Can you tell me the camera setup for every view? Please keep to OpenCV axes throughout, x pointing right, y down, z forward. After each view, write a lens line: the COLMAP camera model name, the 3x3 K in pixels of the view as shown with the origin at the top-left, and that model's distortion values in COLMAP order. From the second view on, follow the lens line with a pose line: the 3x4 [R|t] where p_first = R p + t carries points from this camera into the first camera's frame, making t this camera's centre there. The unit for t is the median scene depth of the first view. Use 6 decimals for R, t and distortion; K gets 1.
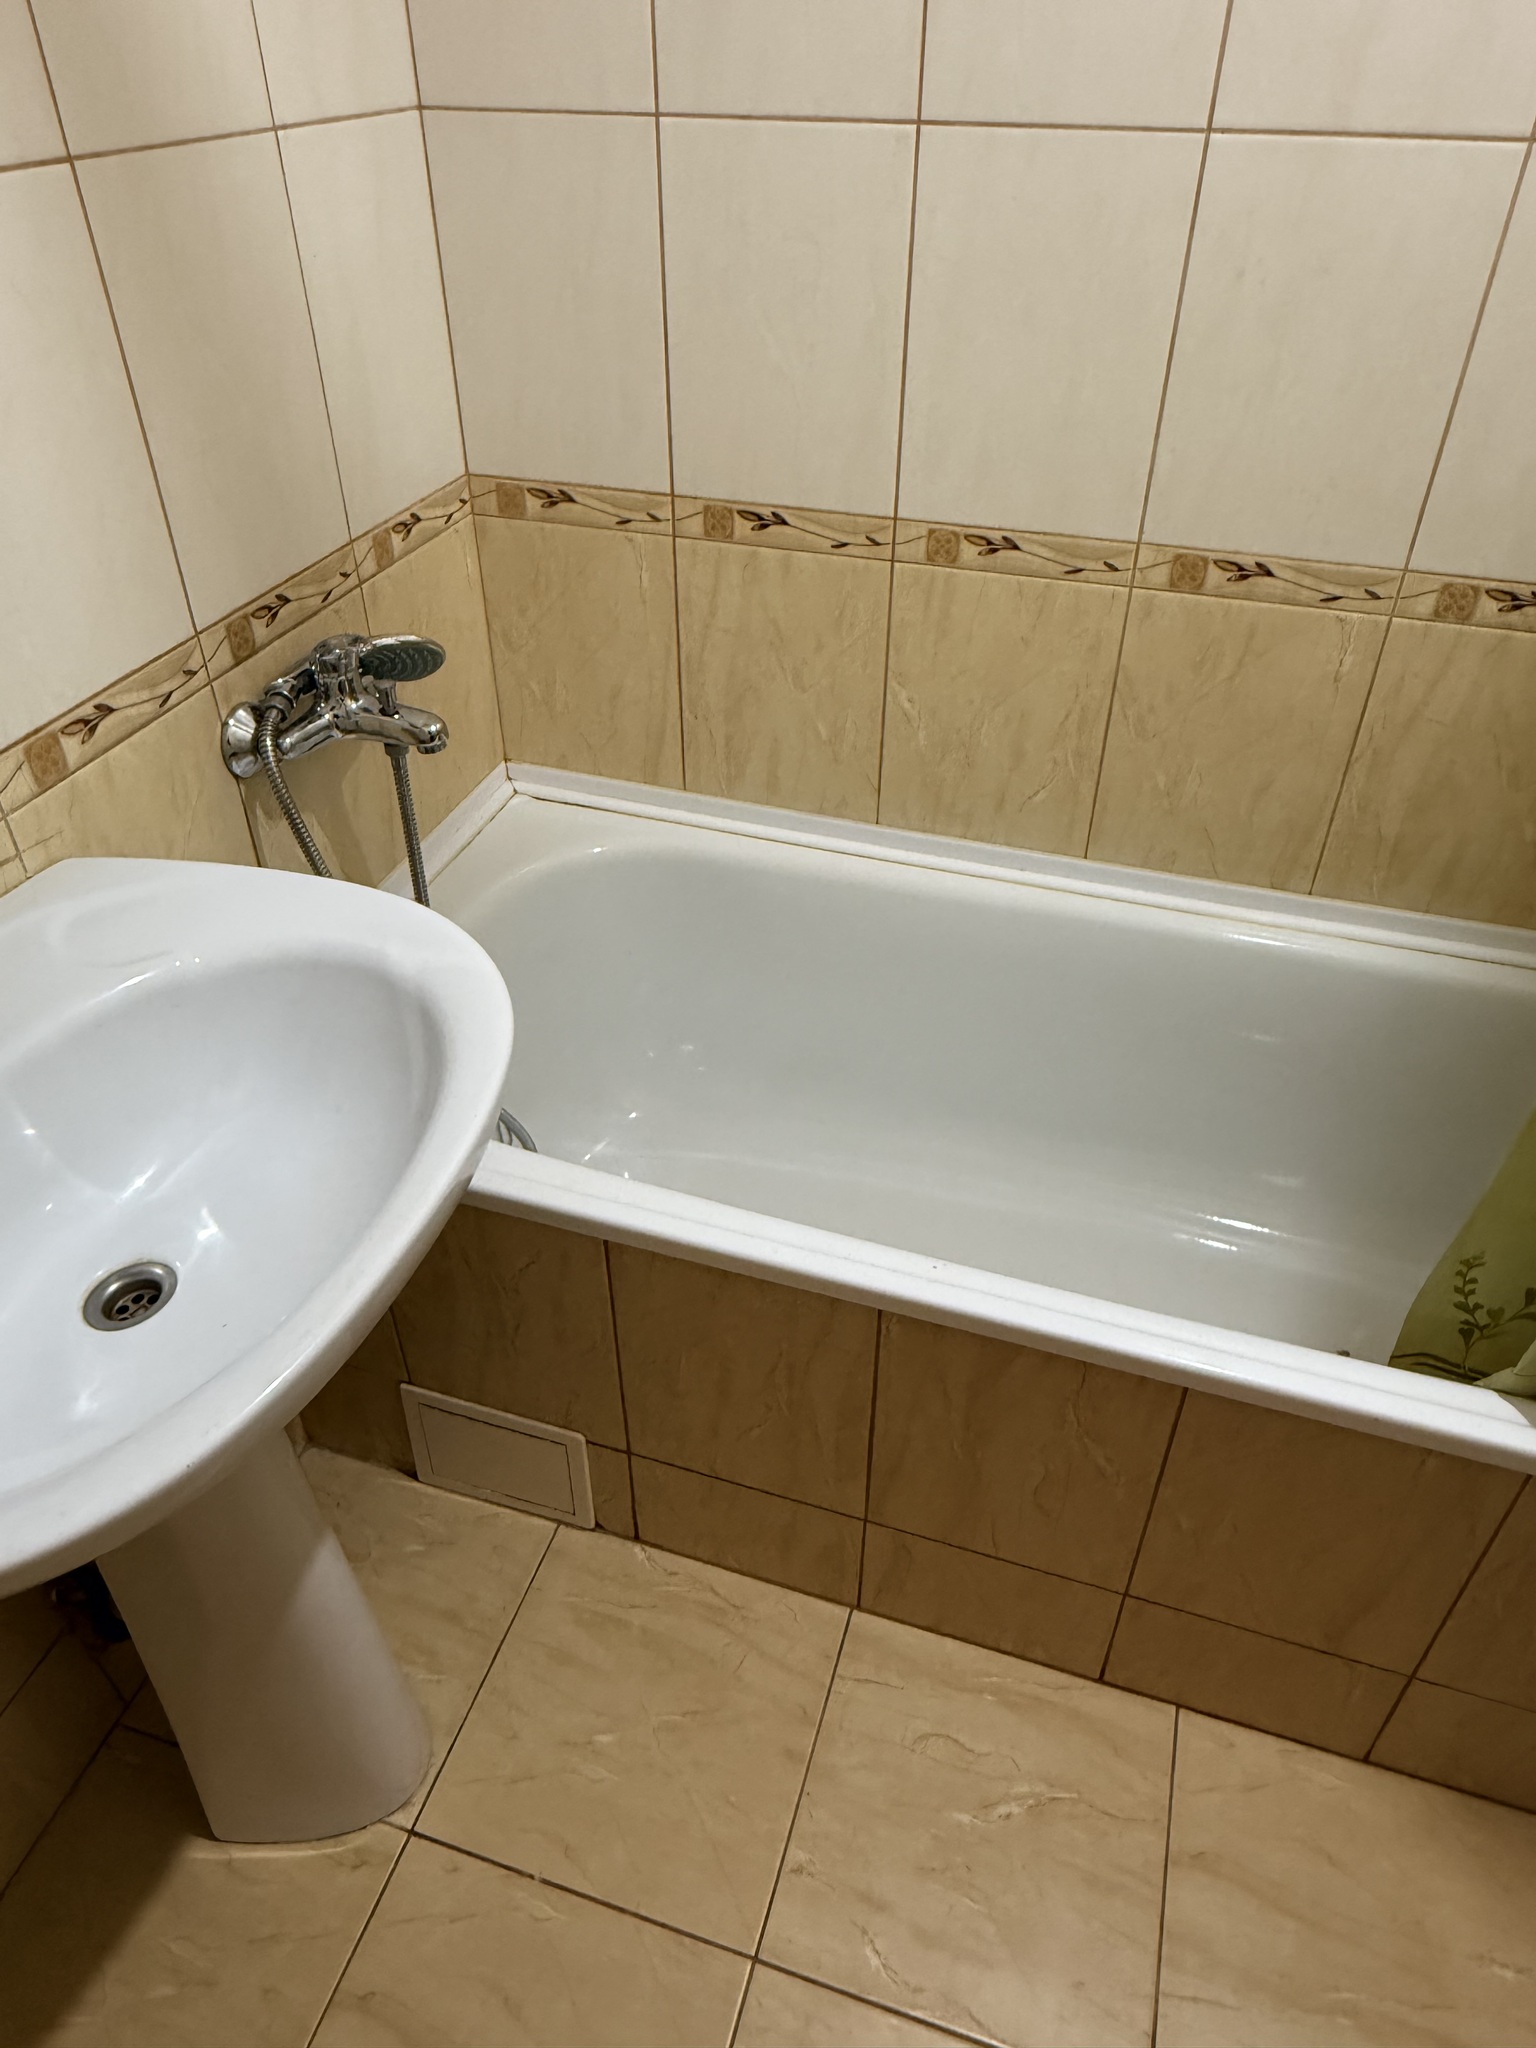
lens RADIAL K [[1348.3, 0, 767.4], [0, 1348.3, 1025.5], [0, 0, 1]] dist [-0.000719, 0.000642]
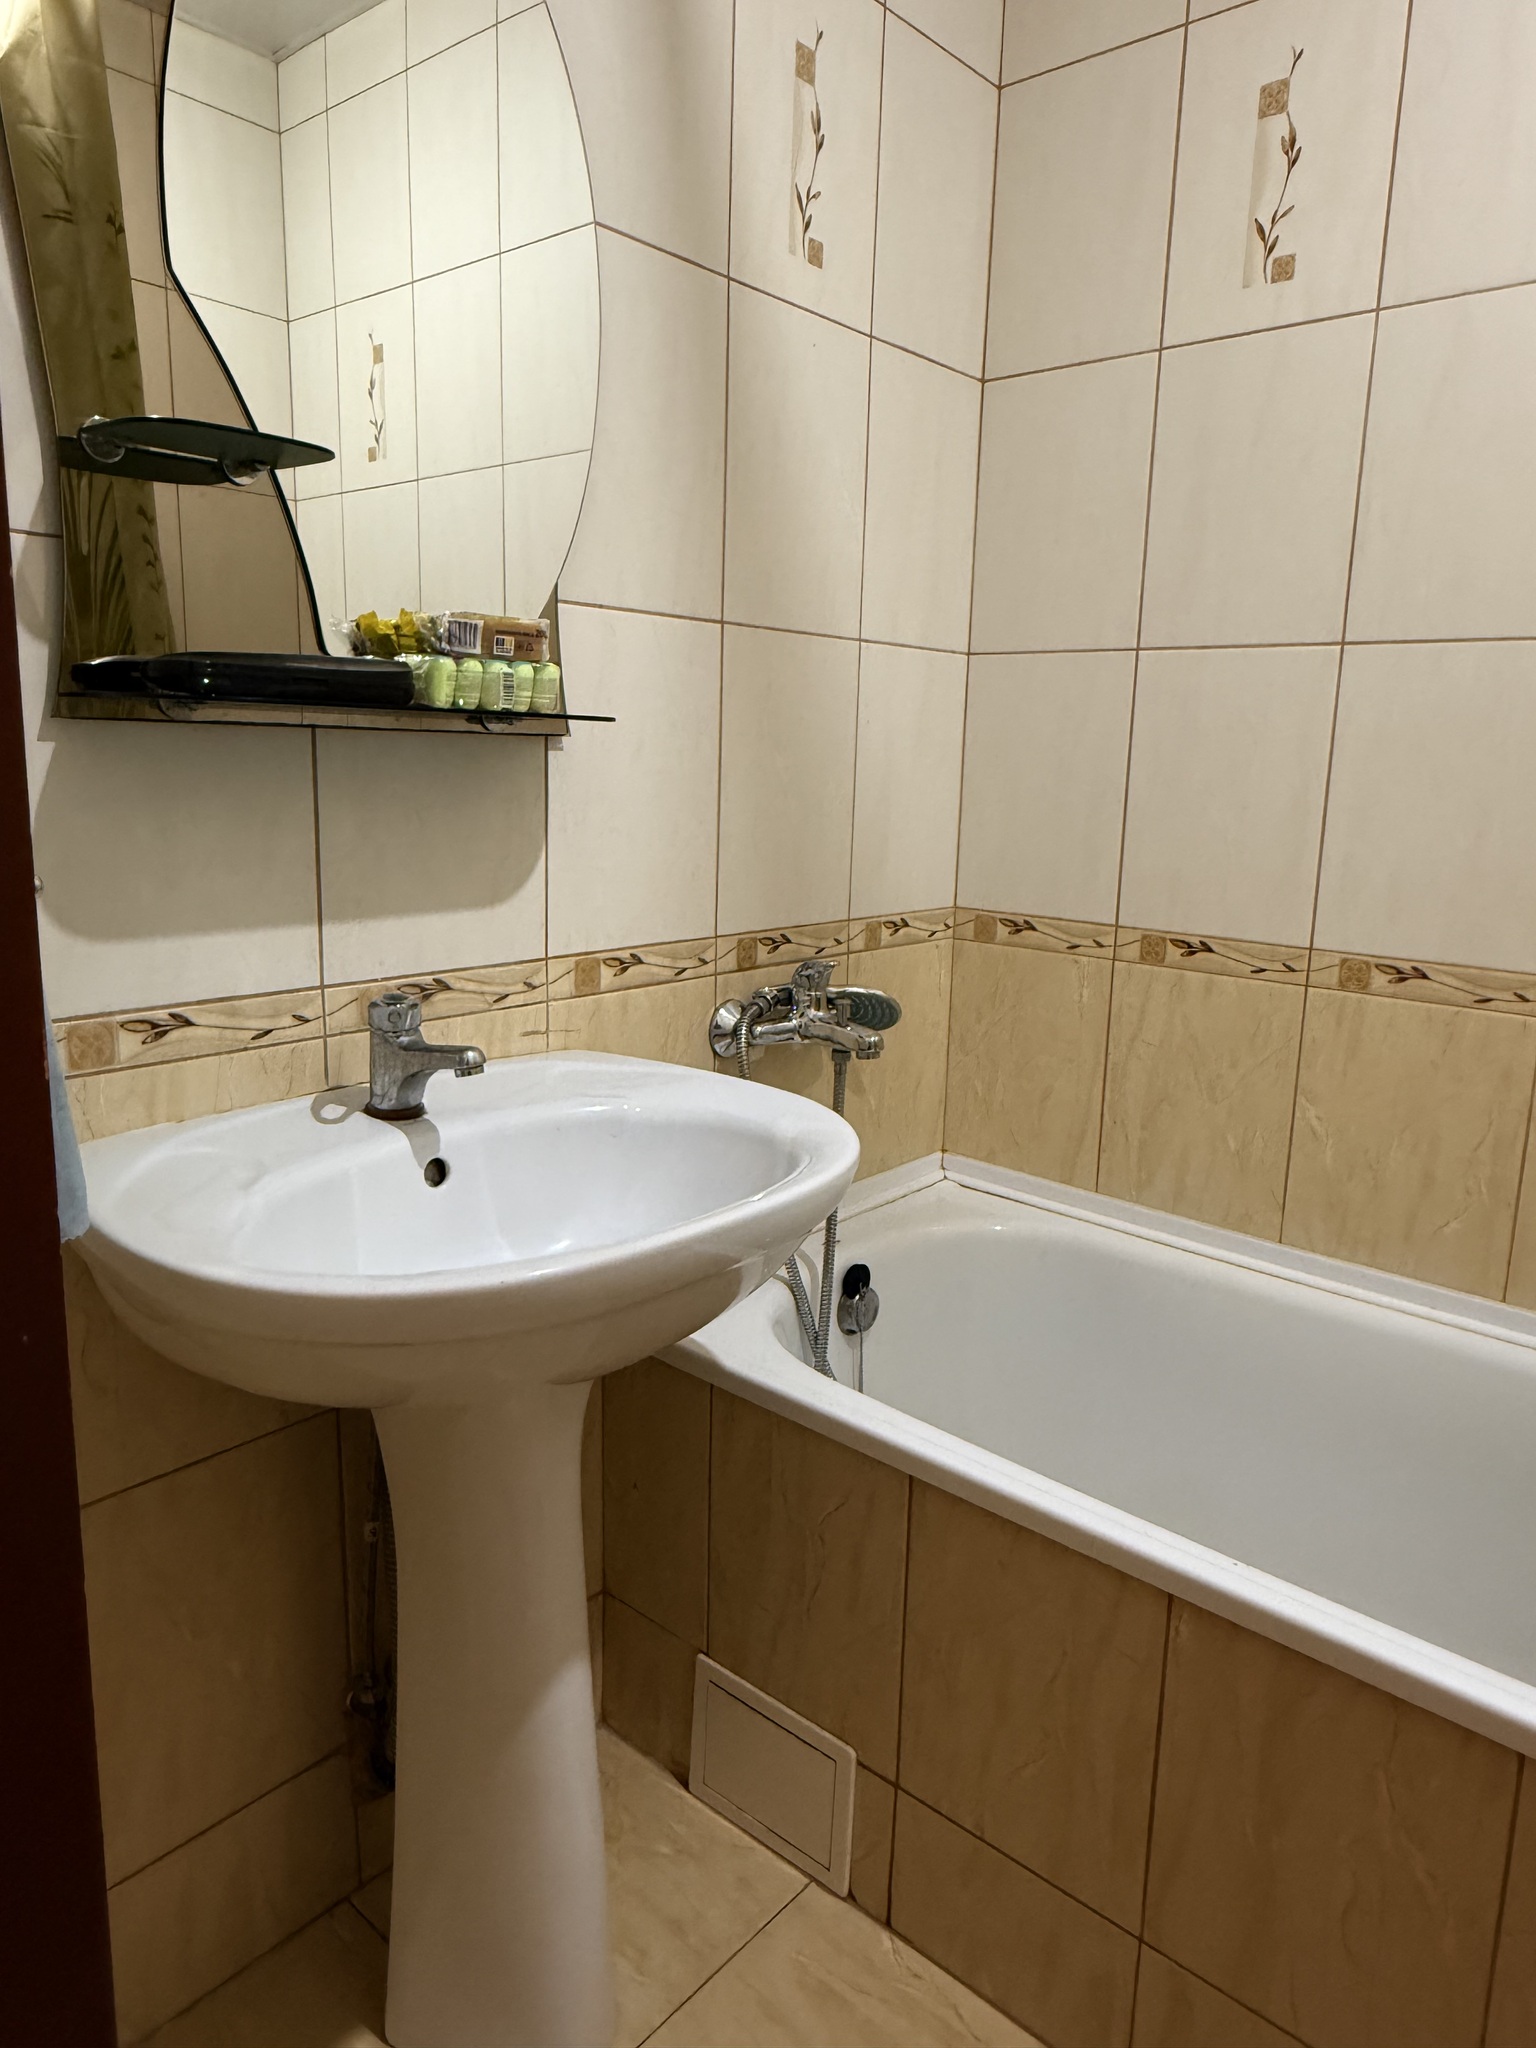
lens RADIAL K [[1348.3, 0, 762.1], [0, 1348.3, 1015.1], [0, 0, 1]] dist [-0.000719, 0.000642]
pose [[0.916587, 0.102605, -0.386446, 0.113571], [-0.265348, 0.879096, -0.395955, 0.235511], [0.299096, 0.465470, 0.832994, -0.048007]]
